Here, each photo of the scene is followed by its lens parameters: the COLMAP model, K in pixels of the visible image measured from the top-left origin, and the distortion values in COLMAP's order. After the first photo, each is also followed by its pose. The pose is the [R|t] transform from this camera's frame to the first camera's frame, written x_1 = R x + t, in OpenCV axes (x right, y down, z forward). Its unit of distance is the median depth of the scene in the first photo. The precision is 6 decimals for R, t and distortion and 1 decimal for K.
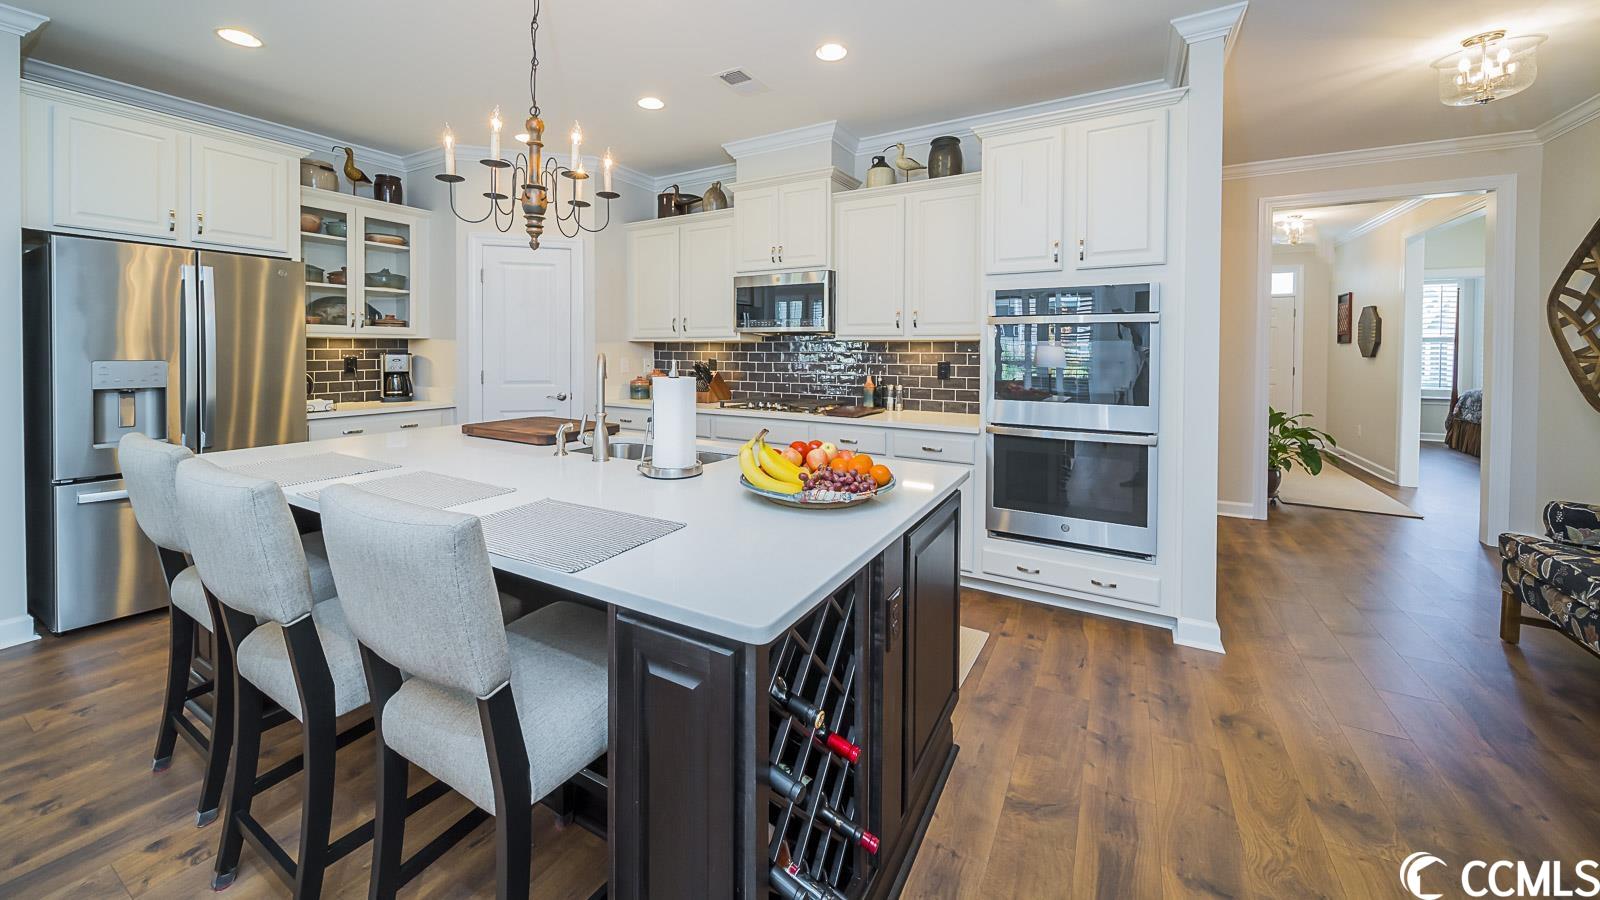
lens RADIAL K [[579.6, 0, 797.3], [0, 579.6, 358.0], [0, 0, 1]] dist [-0.002185, -0.000847]
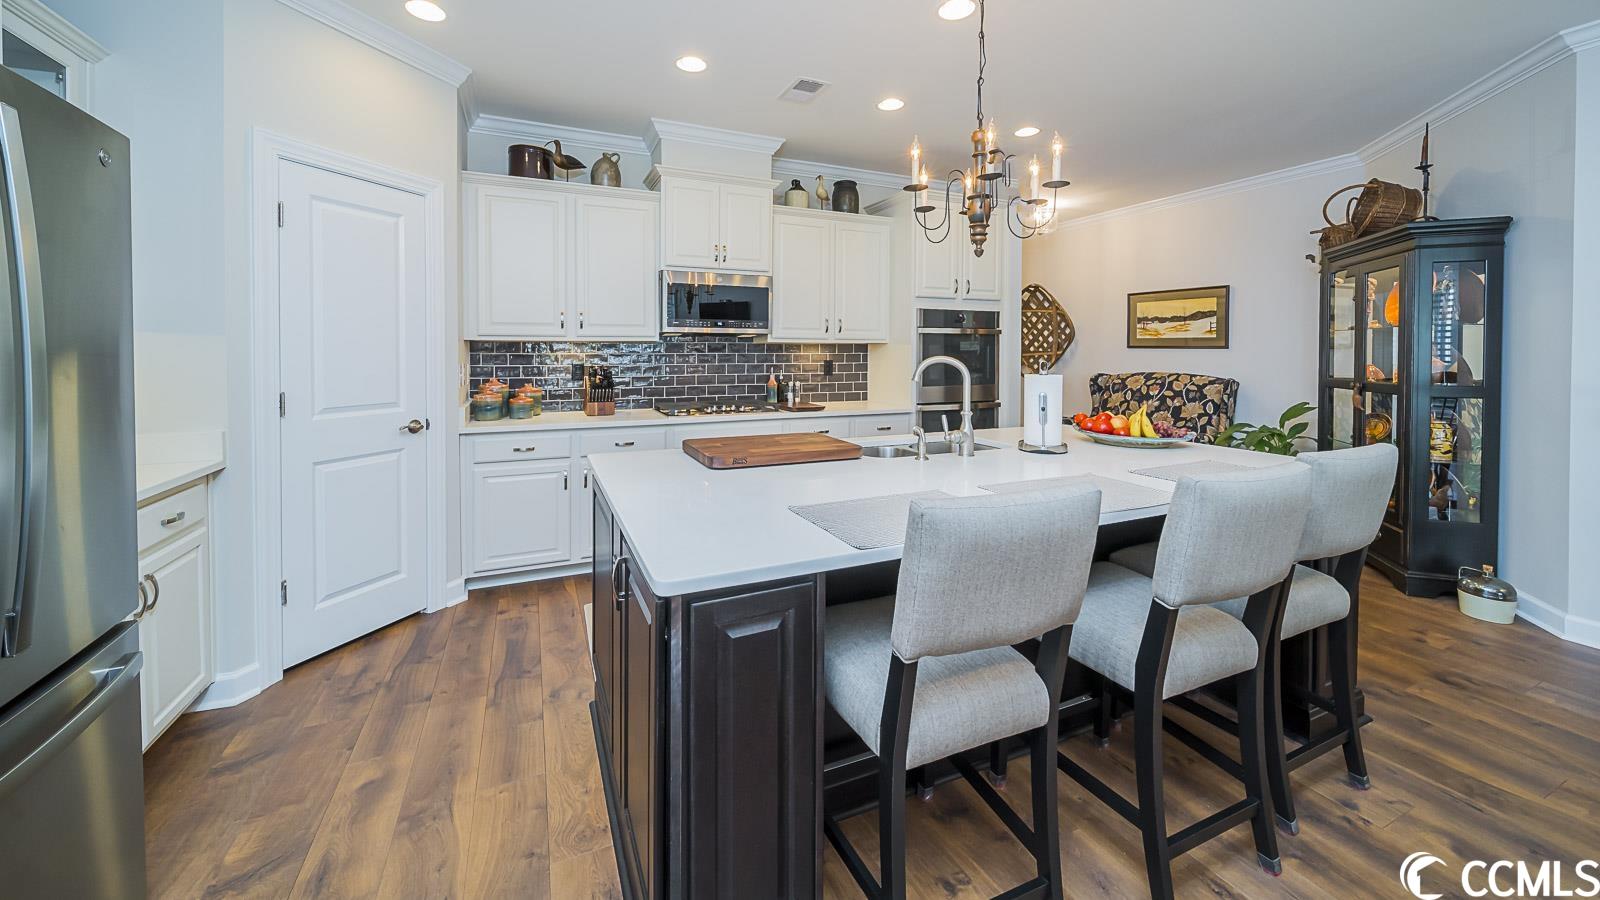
lens RADIAL K [[579.6, 0, 787.2], [0, 579.6, 357.7], [0, 0, 1]] dist [-0.002185, -0.000847]
pose [[0.595520, -0.013286, 0.803231, -0.747164], [0.011830, 0.999900, 0.007768, -0.009638], [-0.803254, 0.004876, 0.595617, 0.326580]]
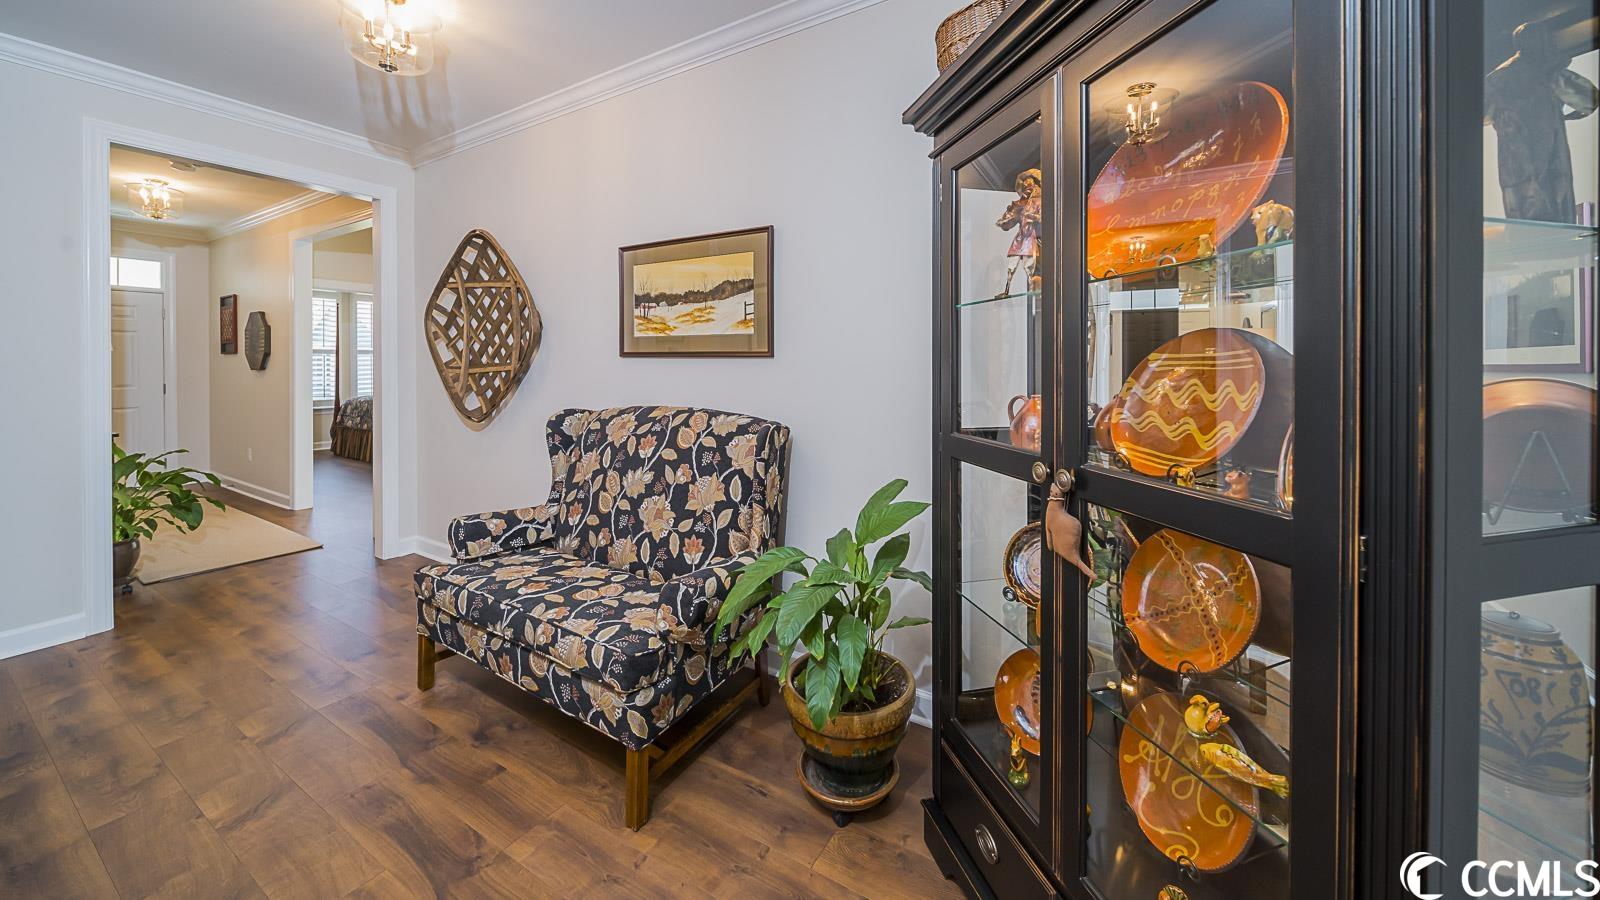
lens RADIAL K [[579.6, 0, 794.3], [0, 579.6, 365.2], [0, 0, 1]] dist [-0.002185, -0.000847]
pose [[0.039674, -0.008580, 0.999176, 0.245415], [0.016232, 0.999837, 0.007941, -0.003679], [-0.999081, 0.015904, 0.039807, 0.257626]]
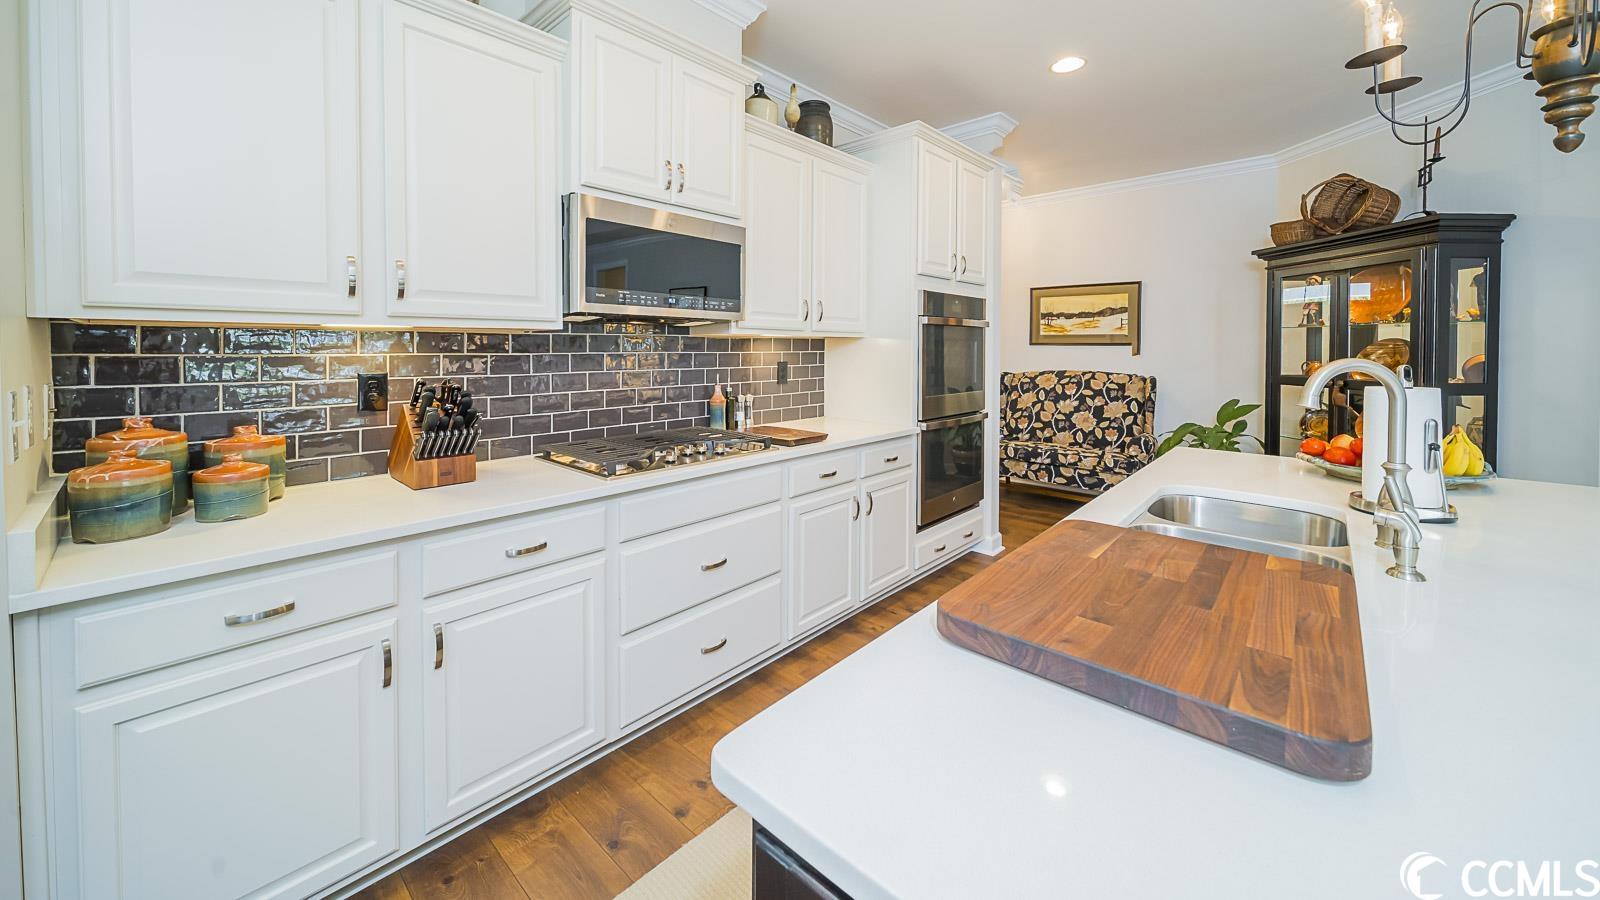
lens RADIAL K [[579.6, 0, 787.6], [0, 579.6, 357.0], [0, 0, 1]] dist [-0.002185, -0.000847]
pose [[0.234788, -0.019231, 0.971856, -0.545444], [0.012920, 0.999778, 0.016662, -0.014594], [-0.971961, 0.008644, 0.234984, 0.758824]]
